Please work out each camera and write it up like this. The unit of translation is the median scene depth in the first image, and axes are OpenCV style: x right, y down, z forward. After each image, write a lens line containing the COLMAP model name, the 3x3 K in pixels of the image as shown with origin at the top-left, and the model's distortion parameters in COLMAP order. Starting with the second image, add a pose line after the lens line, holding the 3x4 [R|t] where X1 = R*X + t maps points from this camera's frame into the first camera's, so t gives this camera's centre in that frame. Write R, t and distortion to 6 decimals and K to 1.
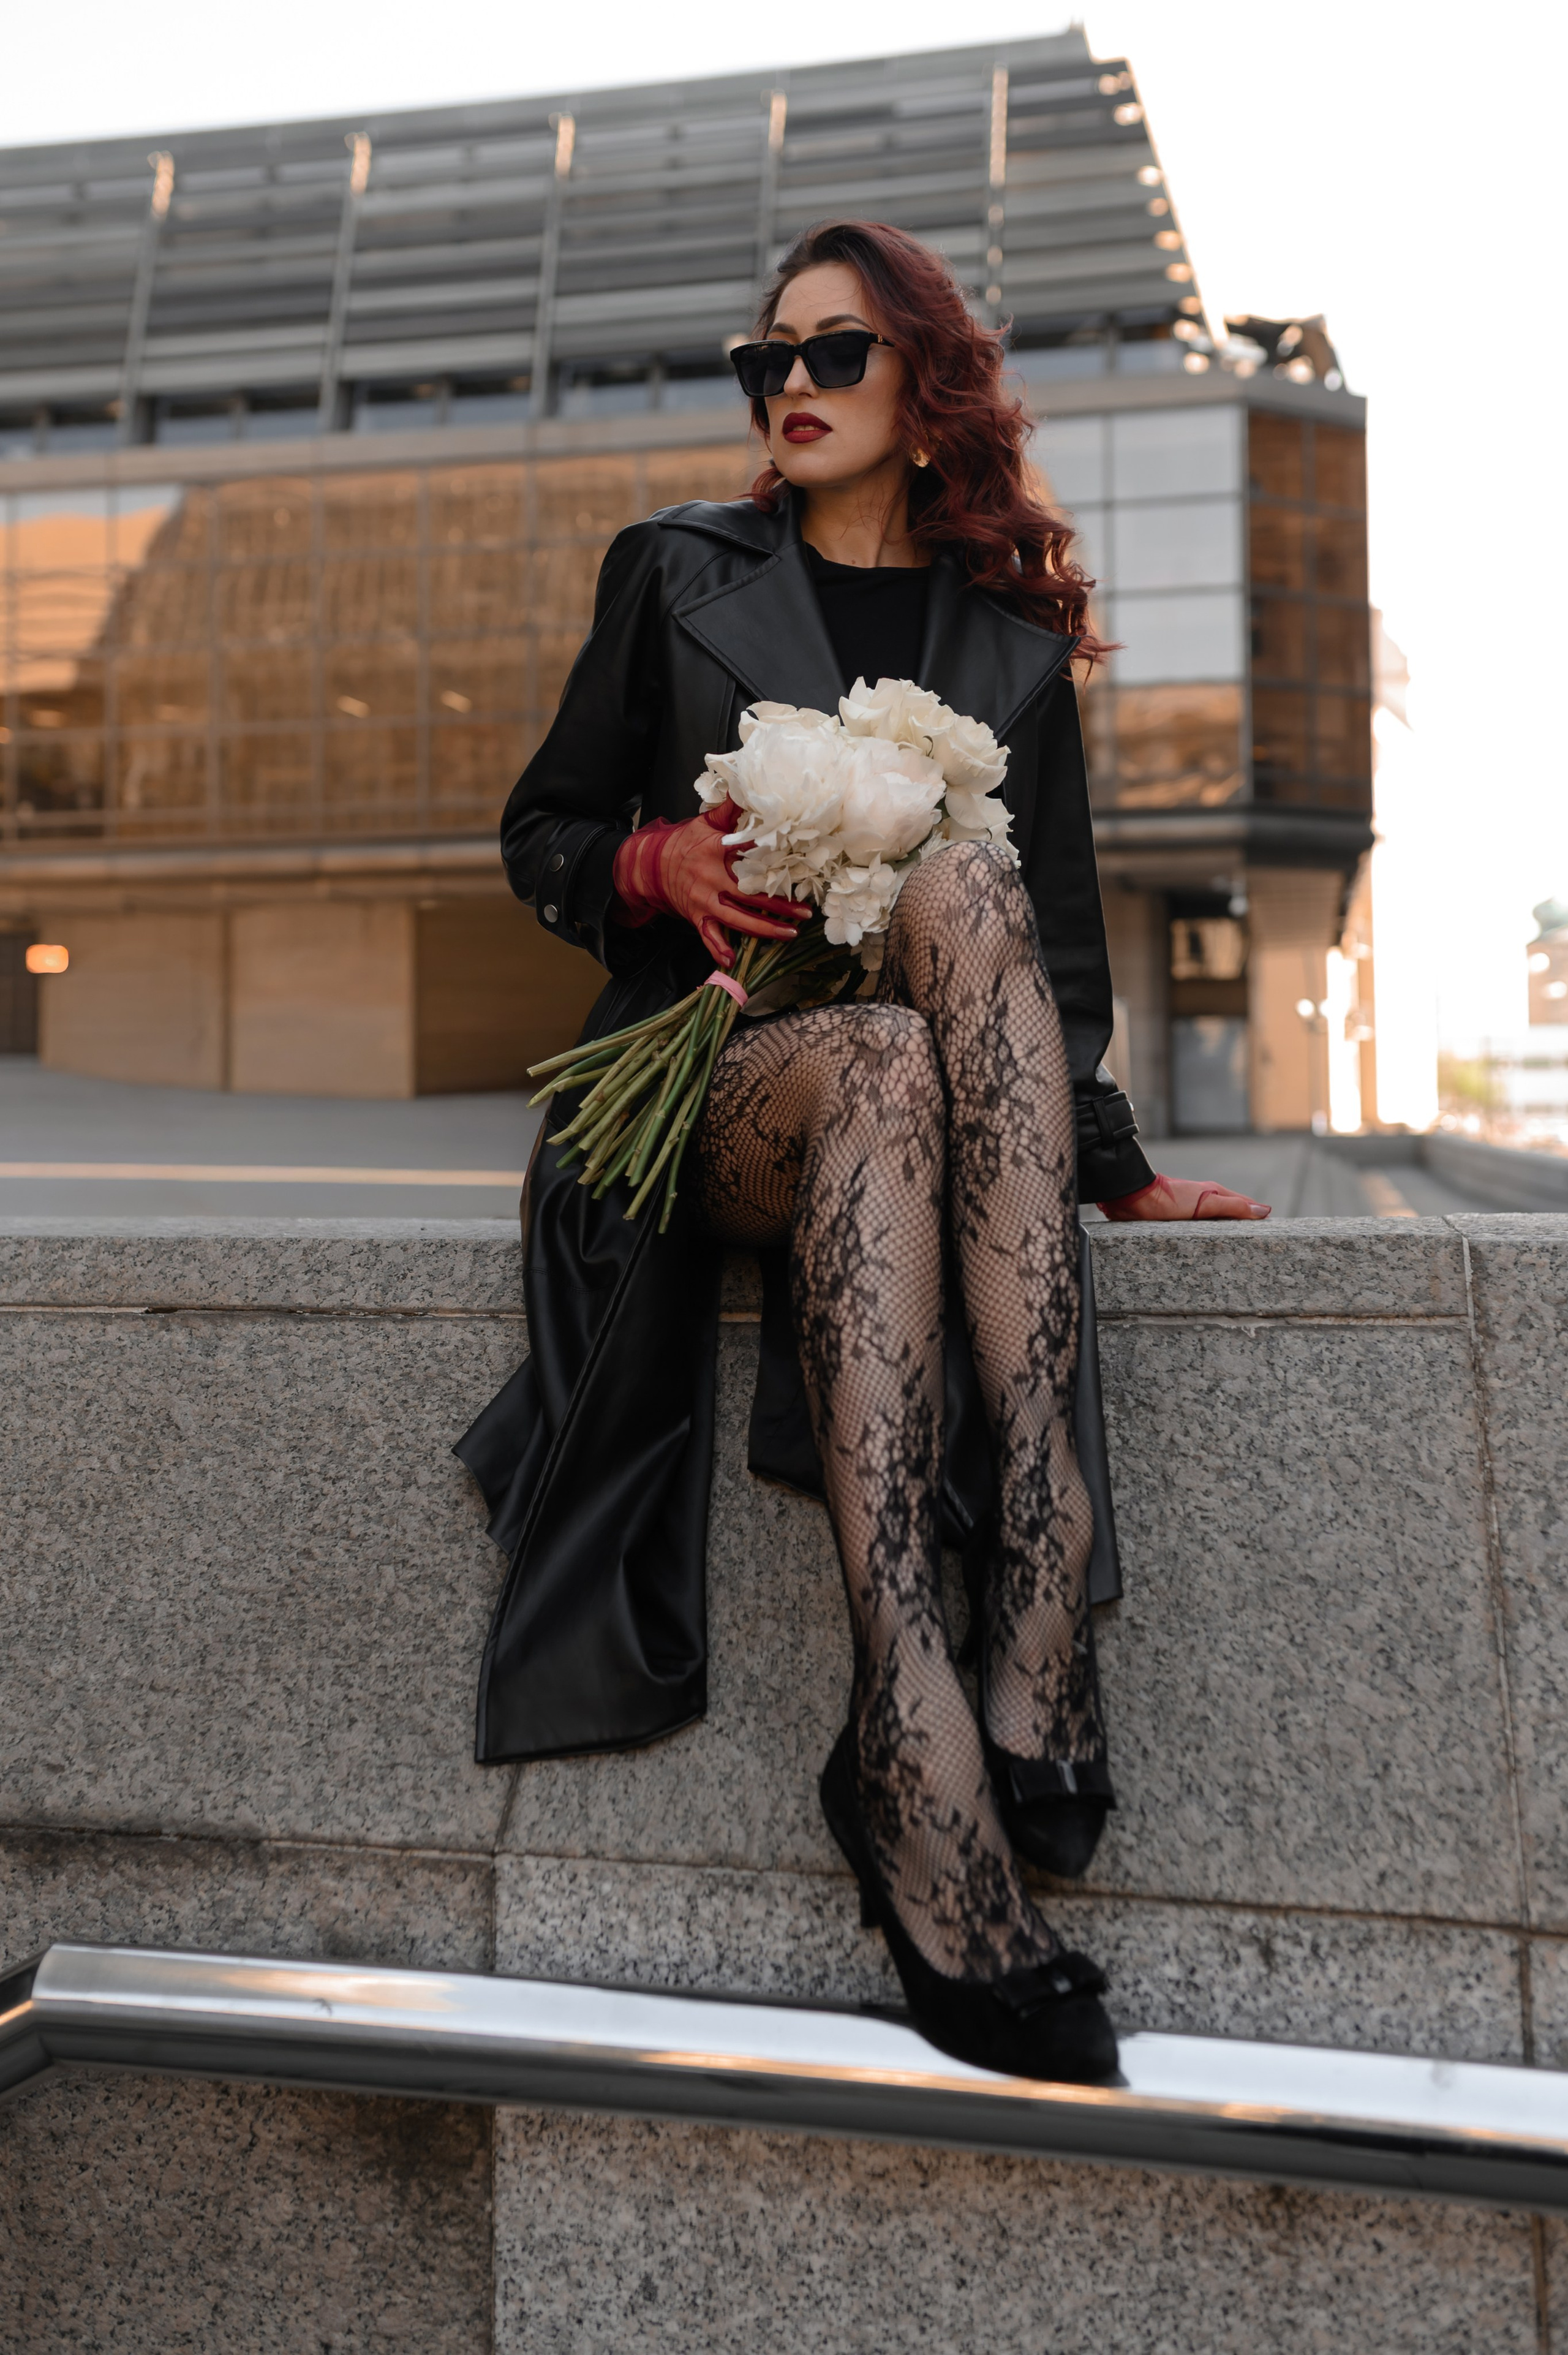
lens RADIAL K [[2442.1, 0, 775.6], [0, 2442.1, 1159.1], [0, 0, 1]] dist [0.072898, 0.000000]
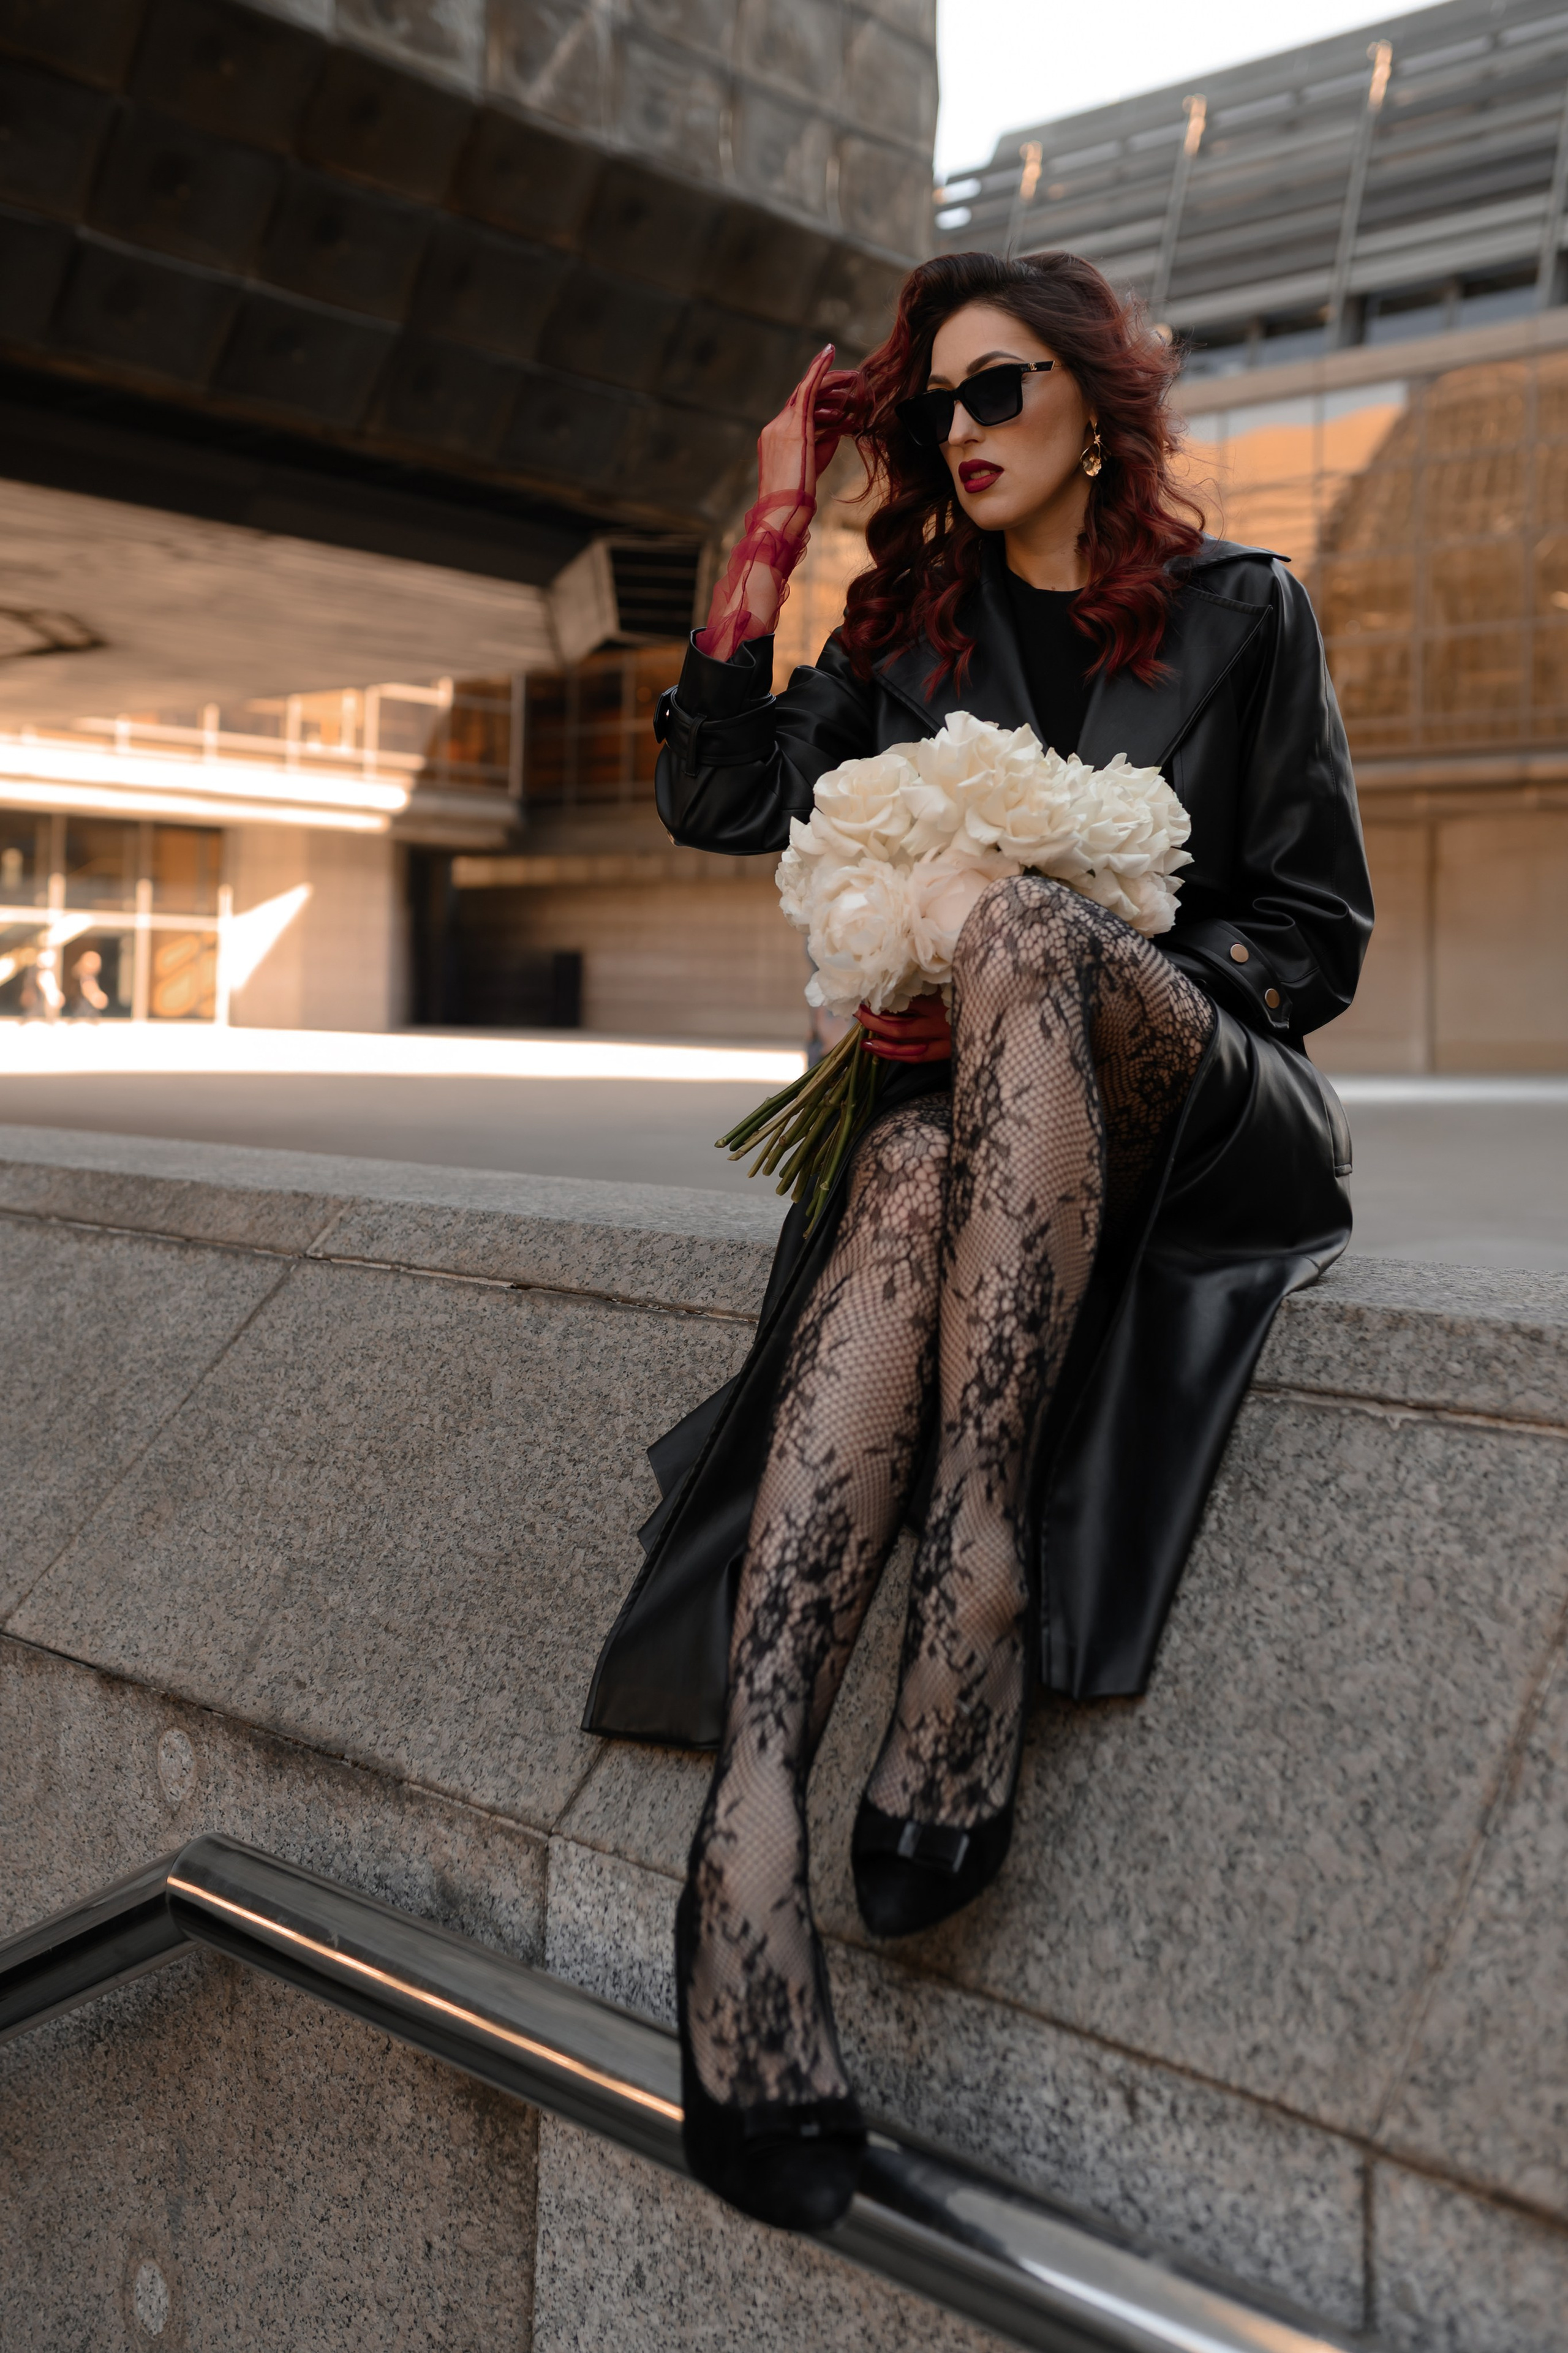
lens RADIAL K [[2464.8, 0, 709.3], [0, 2464.8, 1128.5], [0, 0, 1]] dist [0.100568, 0.000000]
pose [[0.869241, 0.051602, -0.491689, 0.462549], [-0.039697, 0.998612, 0.034624, -0.065020], [0.492793, -0.010578, 0.870082, 0.093522]]
